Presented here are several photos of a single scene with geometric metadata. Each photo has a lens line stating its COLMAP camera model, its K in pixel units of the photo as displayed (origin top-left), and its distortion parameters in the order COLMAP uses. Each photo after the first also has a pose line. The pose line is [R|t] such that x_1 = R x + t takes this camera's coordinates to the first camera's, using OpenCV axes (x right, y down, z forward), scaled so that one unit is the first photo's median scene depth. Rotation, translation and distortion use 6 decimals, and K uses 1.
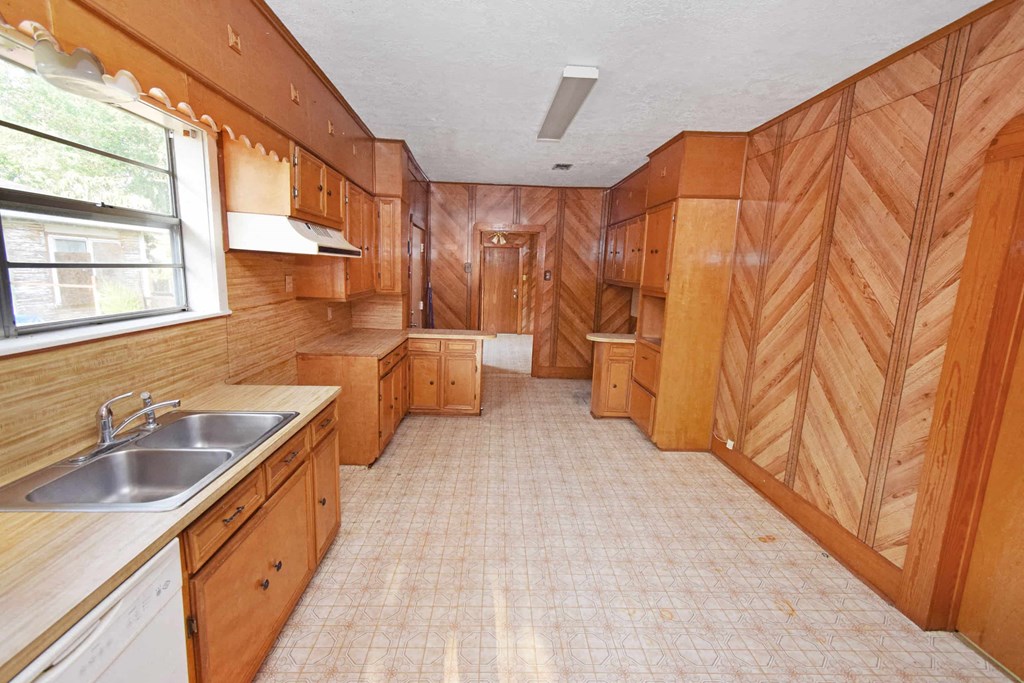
lens RADIAL K [[453.2, 0, 513.0], [0, 453.2, 343.2], [0, 0, 1]] dist [-0.001615, -0.004669]
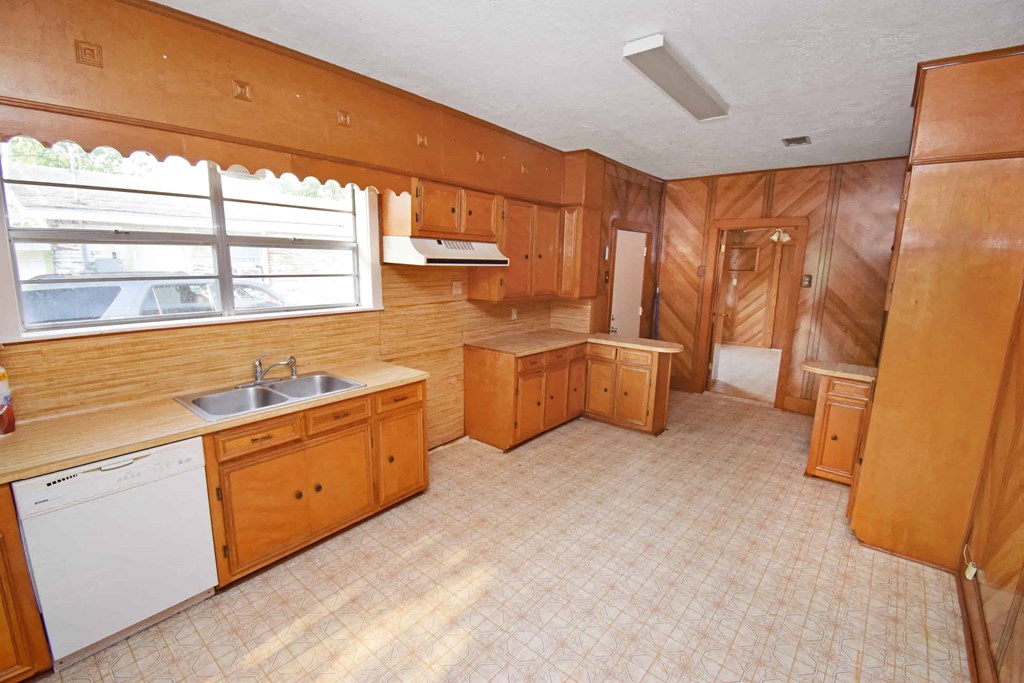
lens RADIAL K [[453.2, 0, 507.2], [0, 453.2, 342.3], [0, 0, 1]] dist [-0.001615, -0.004669]
pose [[0.736488, 0.097893, -0.669330, 0.419350], [-0.101900, 0.994238, 0.033288, -0.035002], [0.668732, 0.043688, 0.742219, 0.164042]]
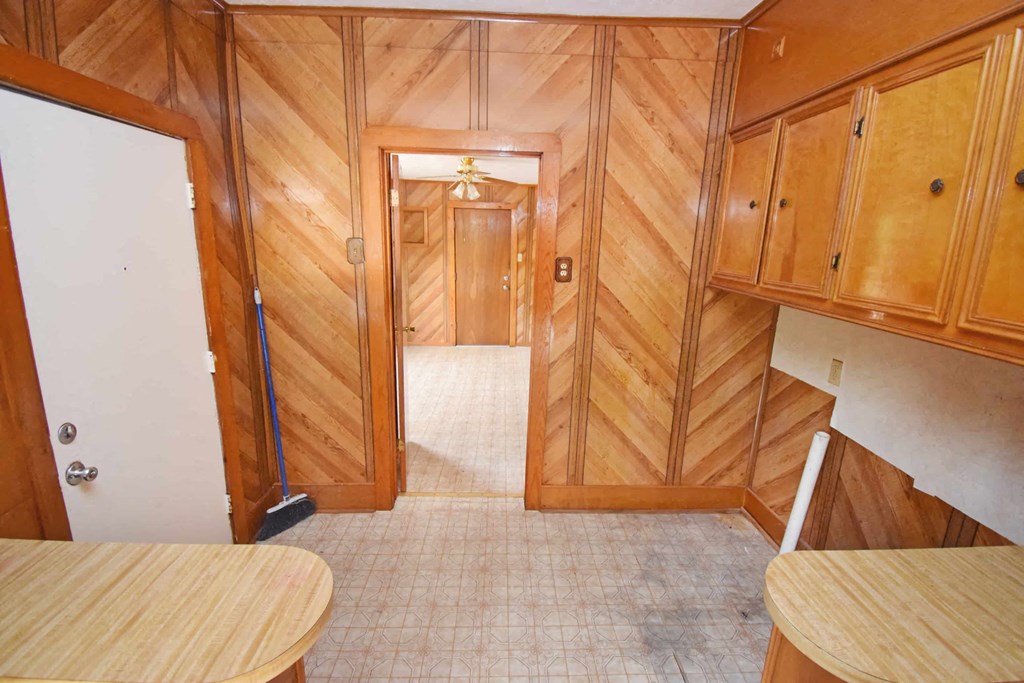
lens RADIAL K [[453.2, 0, 514.1], [0, 453.2, 342.5], [0, 0, 1]] dist [-0.001615, -0.004669]
pose [[0.999931, -0.007241, -0.009291, 0.068698], [0.007813, 0.997974, 0.063144, -0.206603], [0.008815, -0.063212, 0.997961, 1.124746]]
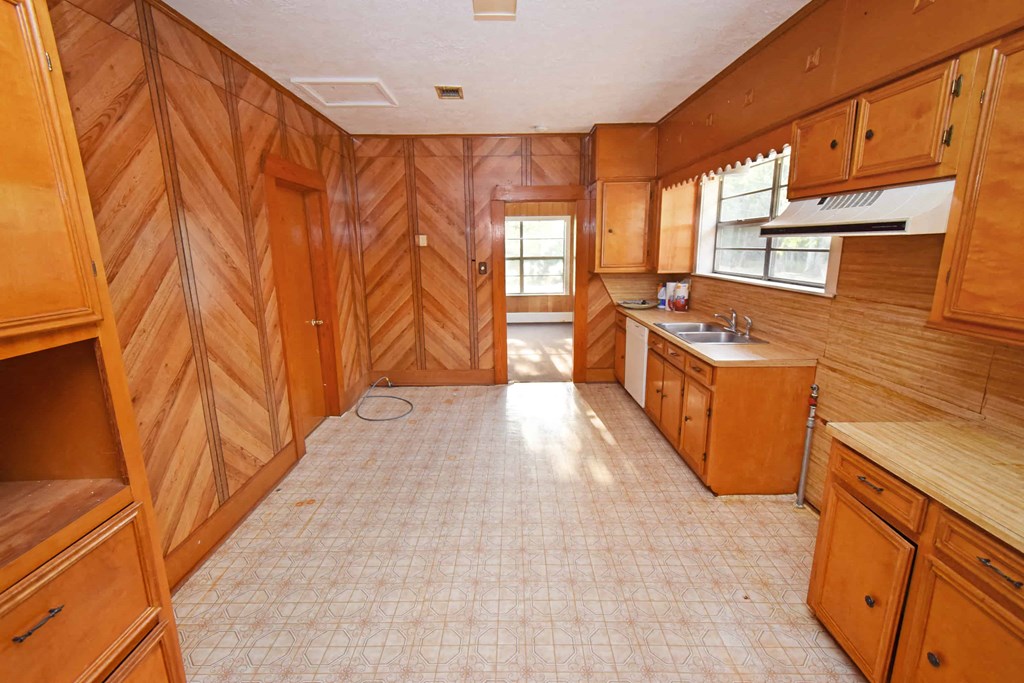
lens RADIAL K [[453.2, 0, 509.5], [0, 453.2, 341.7], [0, 0, 1]] dist [-0.001615, -0.004669]
pose [[-0.998537, -0.032649, 0.043101, 0.048286], [-0.014499, 0.929602, 0.368279, -0.242261], [-0.052090, 0.367115, -0.928716, 1.445566]]
